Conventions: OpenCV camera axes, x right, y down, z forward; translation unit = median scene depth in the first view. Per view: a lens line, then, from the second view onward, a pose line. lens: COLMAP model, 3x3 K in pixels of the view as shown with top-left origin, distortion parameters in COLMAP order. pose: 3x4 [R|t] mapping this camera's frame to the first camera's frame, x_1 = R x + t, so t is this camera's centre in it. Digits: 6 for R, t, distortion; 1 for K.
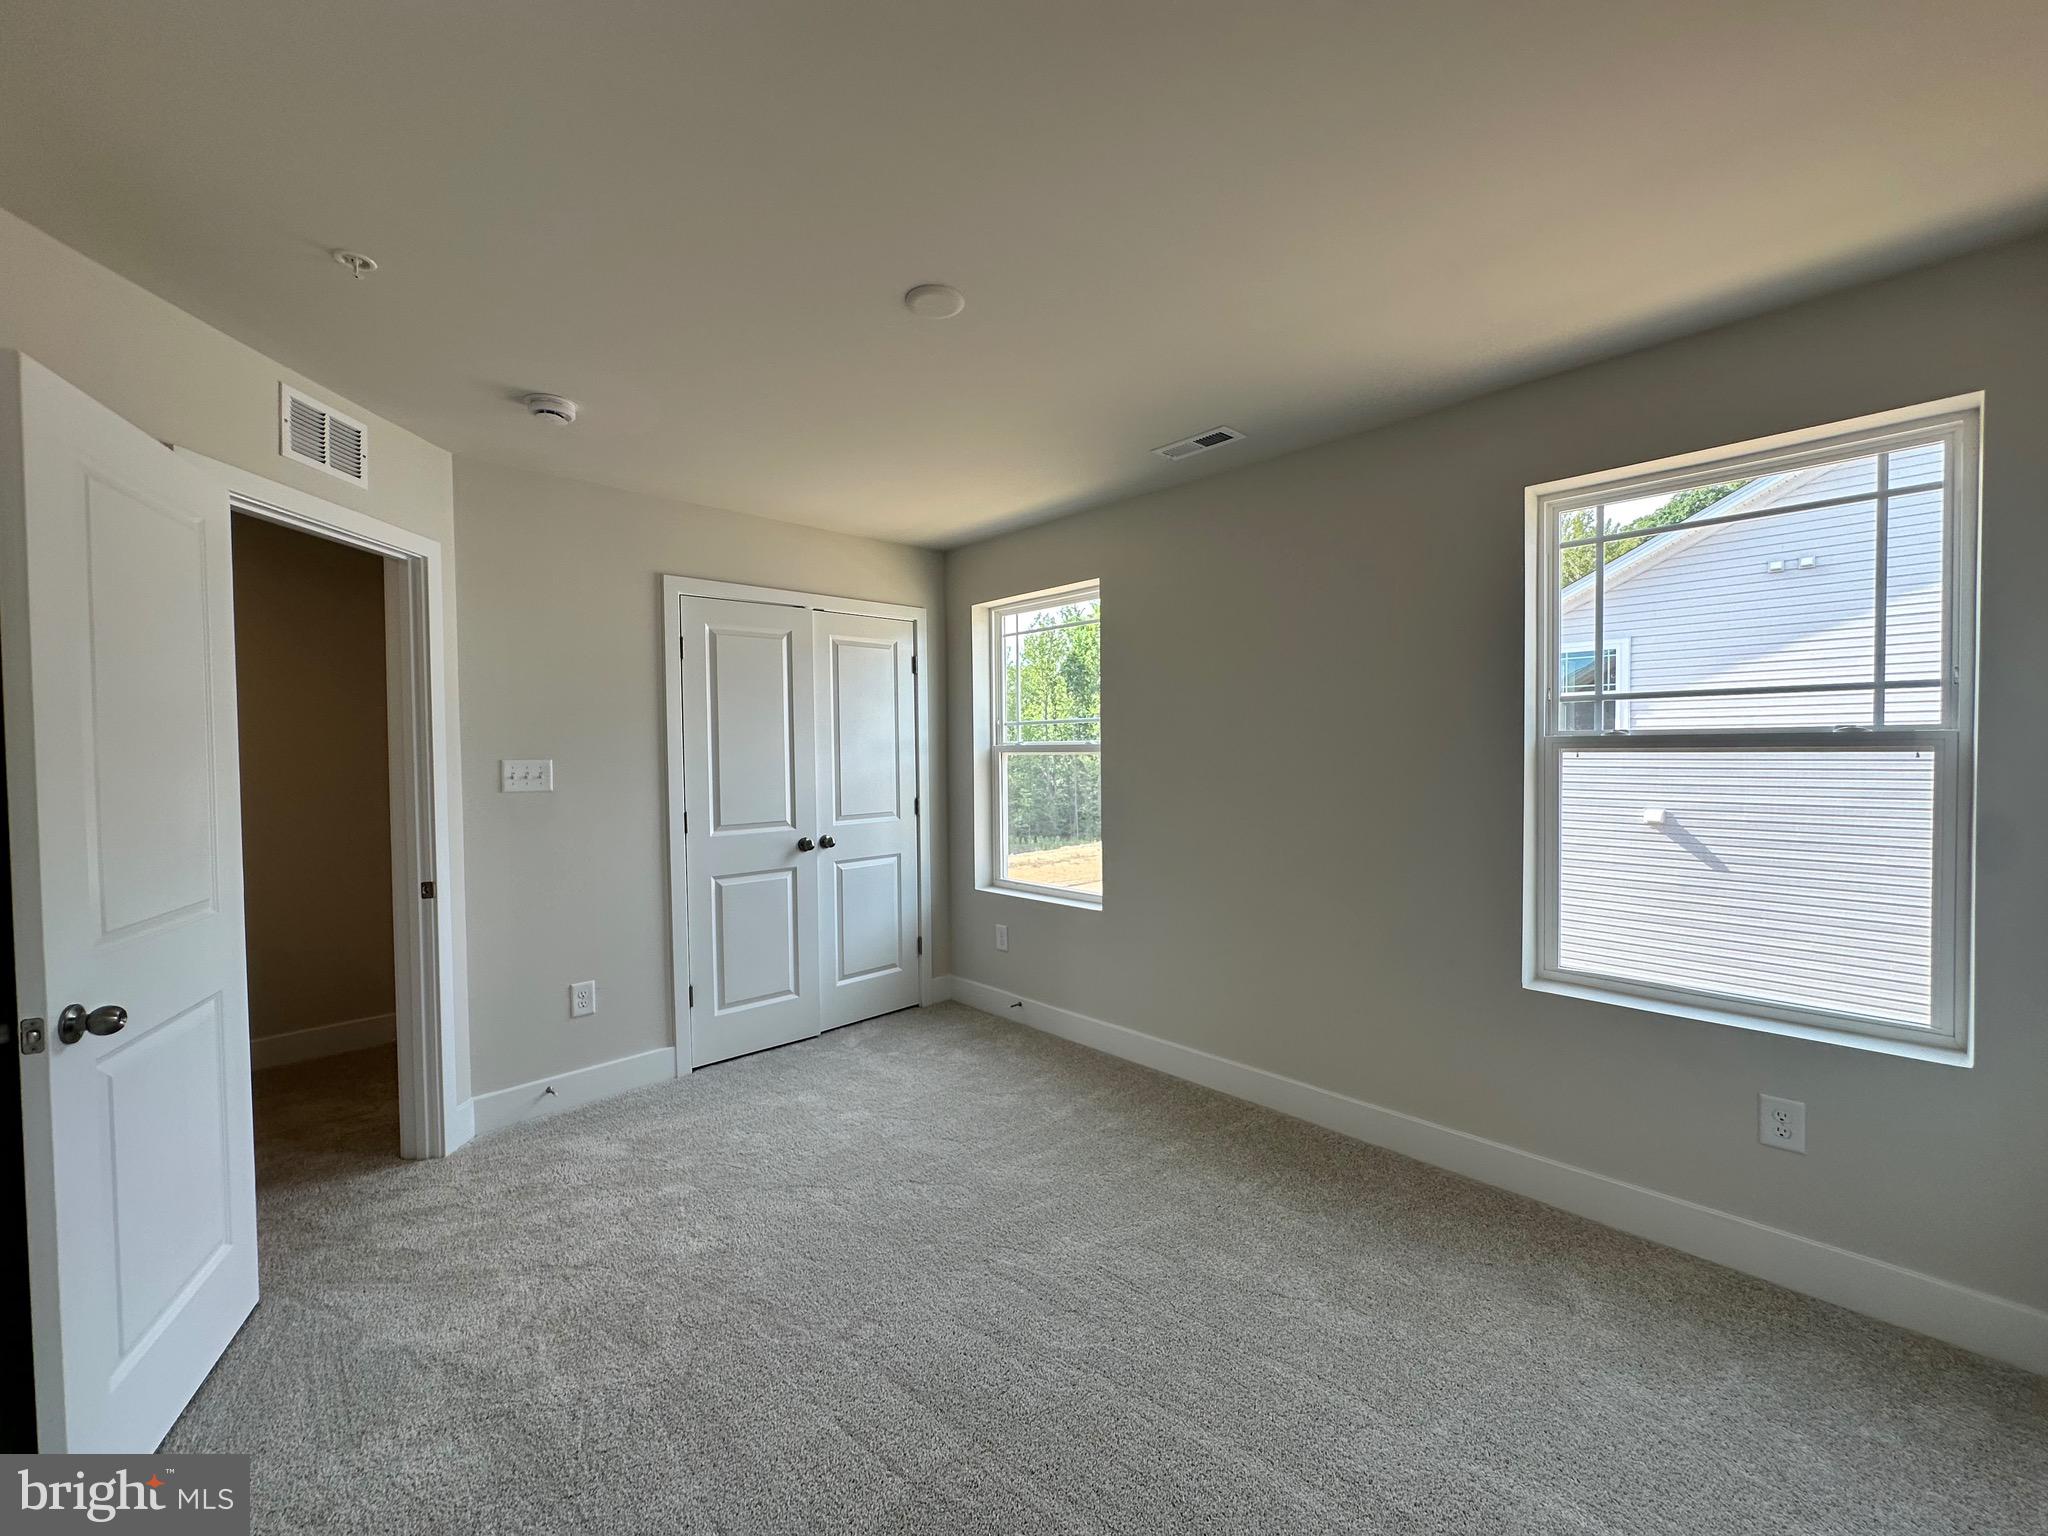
lens RADIAL K [[820.6, 0, 1022.7], [0, 820.6, 766.6], [0, 0, 1]] dist [-0.003565, 0.000322]
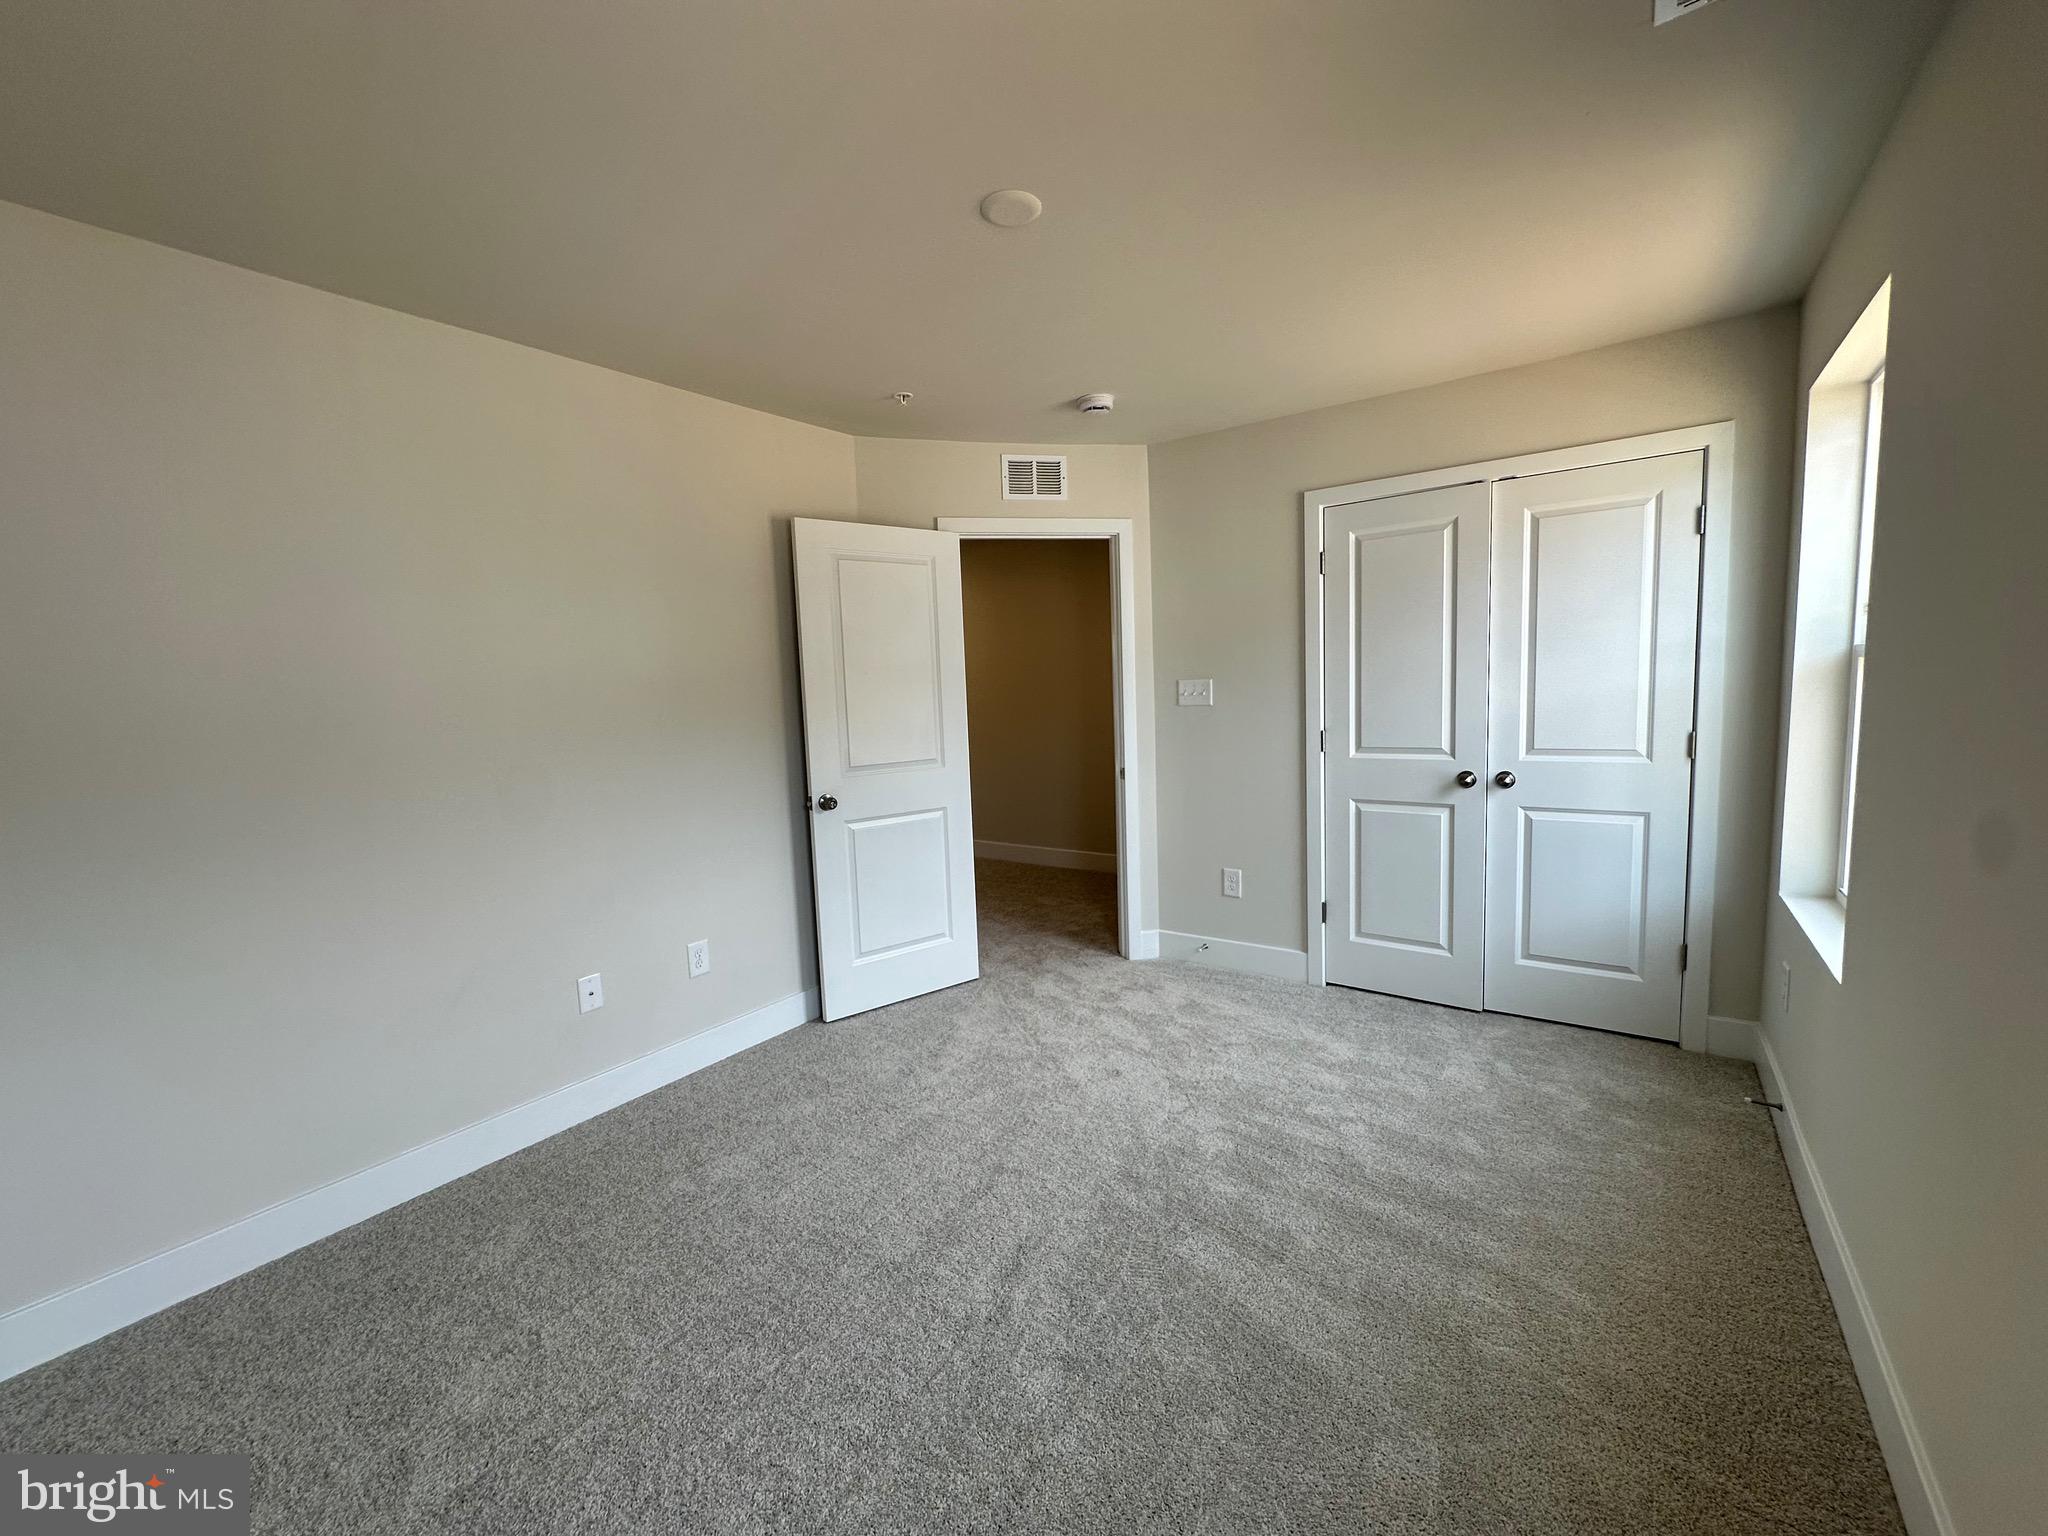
lens RADIAL K [[820.6, 0, 1022.7], [0, 820.6, 766.6], [0, 0, 1]] dist [-0.003565, 0.000322]
pose [[0.185811, 0.108341, -0.976594, 0.487720], [0.014334, 0.993498, 0.112943, -0.018398], [0.982481, -0.034985, 0.183049, 0.444976]]
